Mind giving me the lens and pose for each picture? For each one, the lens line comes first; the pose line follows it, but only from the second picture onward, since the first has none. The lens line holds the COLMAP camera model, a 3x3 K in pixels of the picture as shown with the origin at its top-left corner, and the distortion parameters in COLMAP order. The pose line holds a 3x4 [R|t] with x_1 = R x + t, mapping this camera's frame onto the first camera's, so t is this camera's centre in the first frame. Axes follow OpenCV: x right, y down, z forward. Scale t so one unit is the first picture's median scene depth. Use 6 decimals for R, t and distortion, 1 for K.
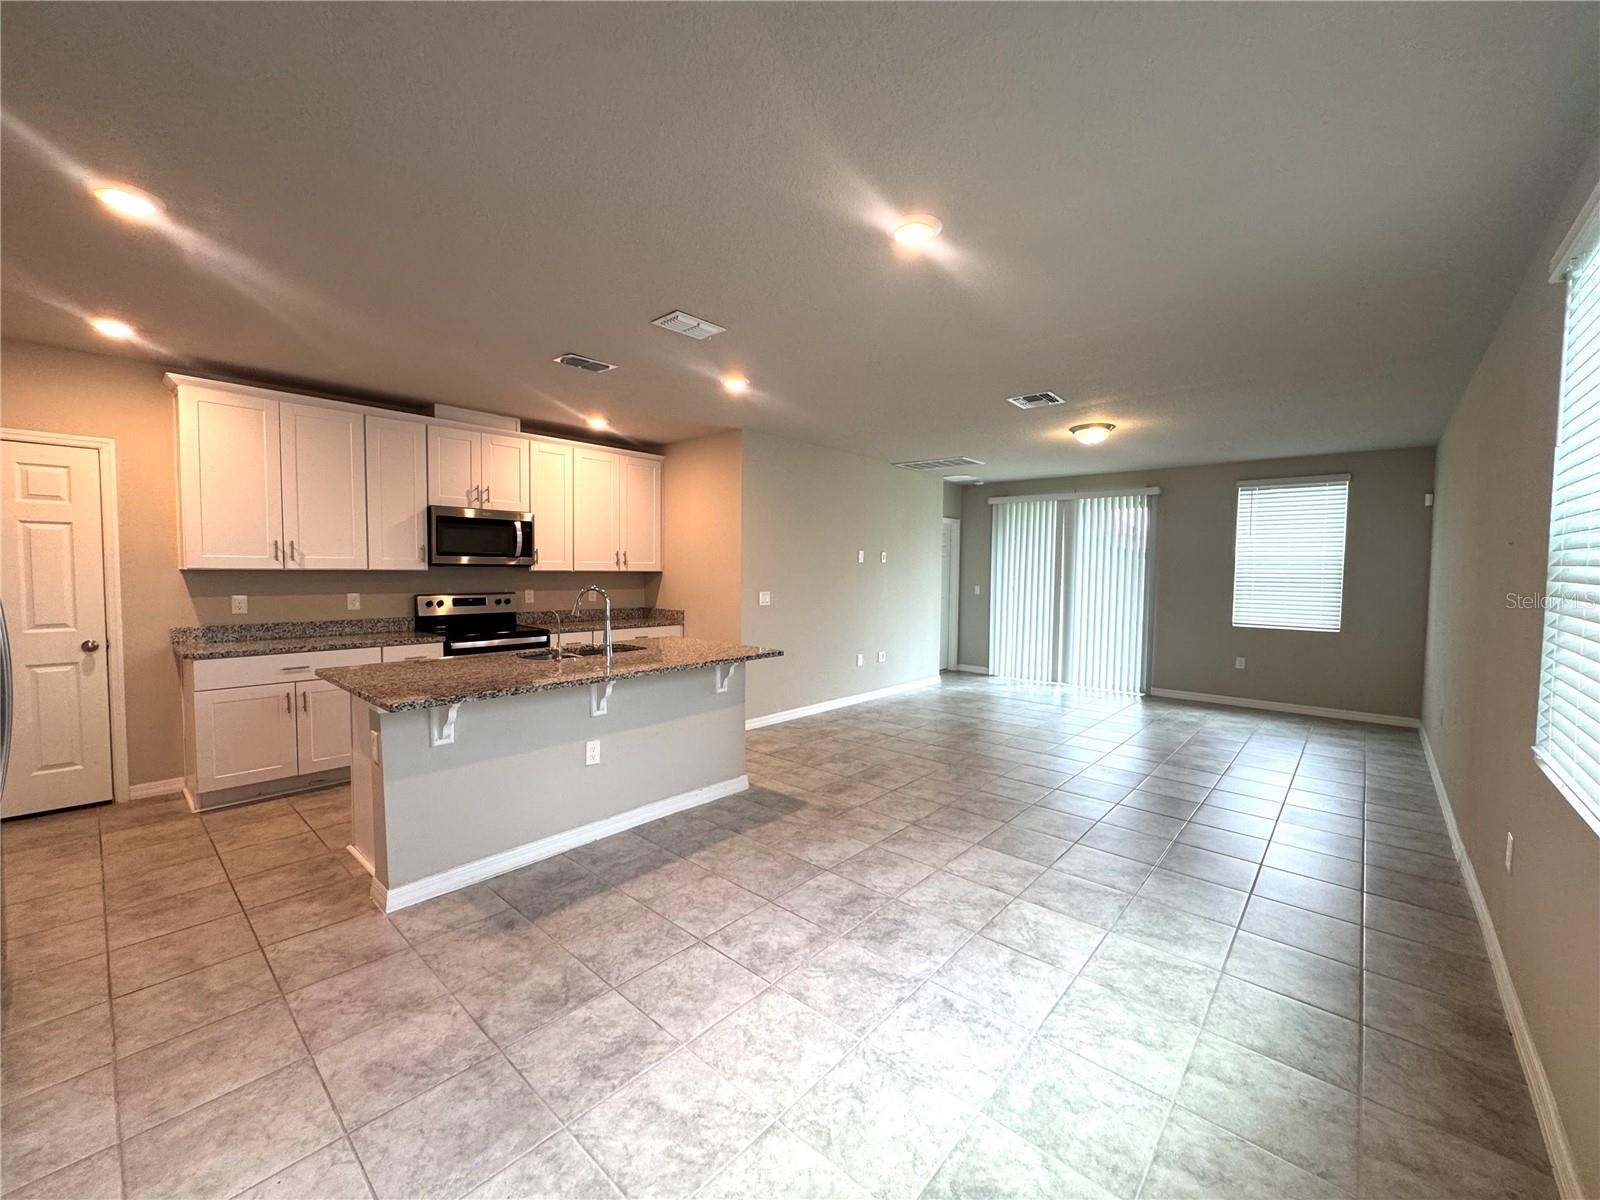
lens RADIAL K [[642.9, 0, 799.1], [0, 642.9, 597.4], [0, 0, 1]] dist [-0.000413, -0.000220]
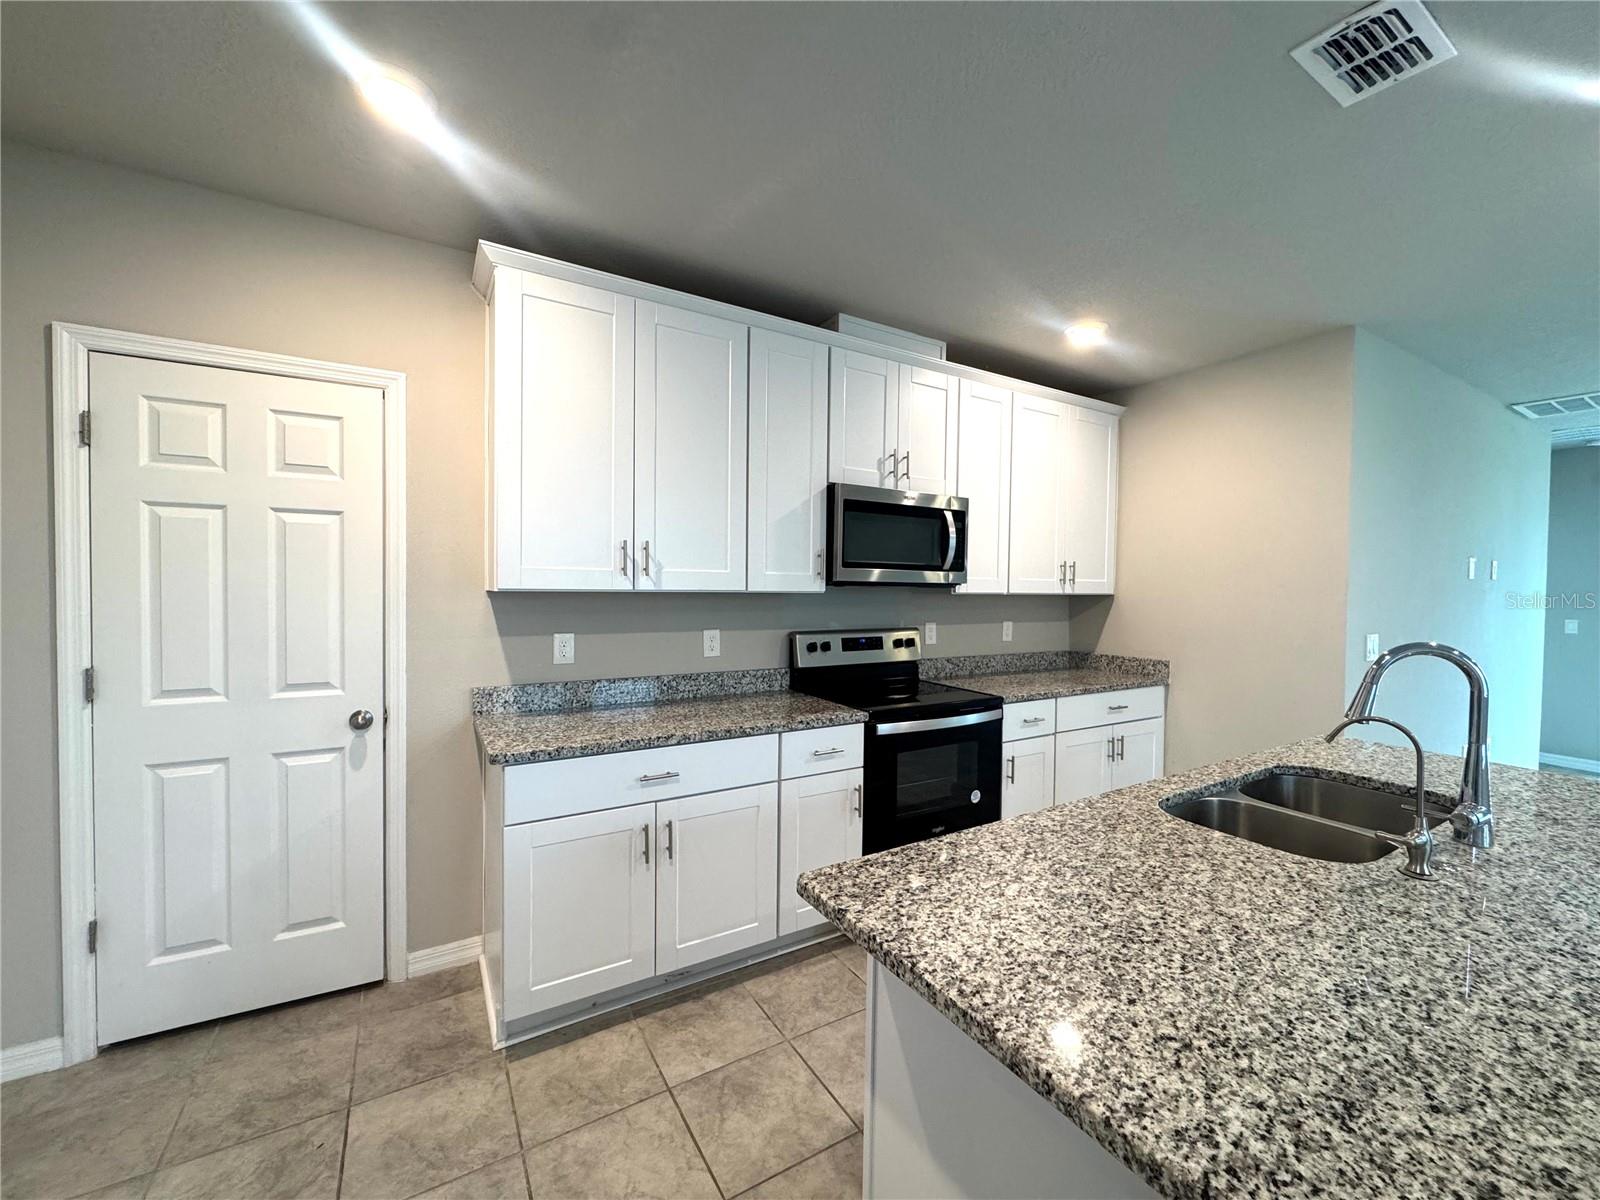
lens RADIAL K [[642.9, 0, 799.1], [0, 642.9, 597.4], [0, 0, 1]] dist [-0.000413, -0.000220]
pose [[0.955005, 0.005997, -0.296530, -0.477403], [-0.015277, 0.999463, -0.028985, -0.022932], [0.296197, 0.032211, 0.954584, 0.483653]]
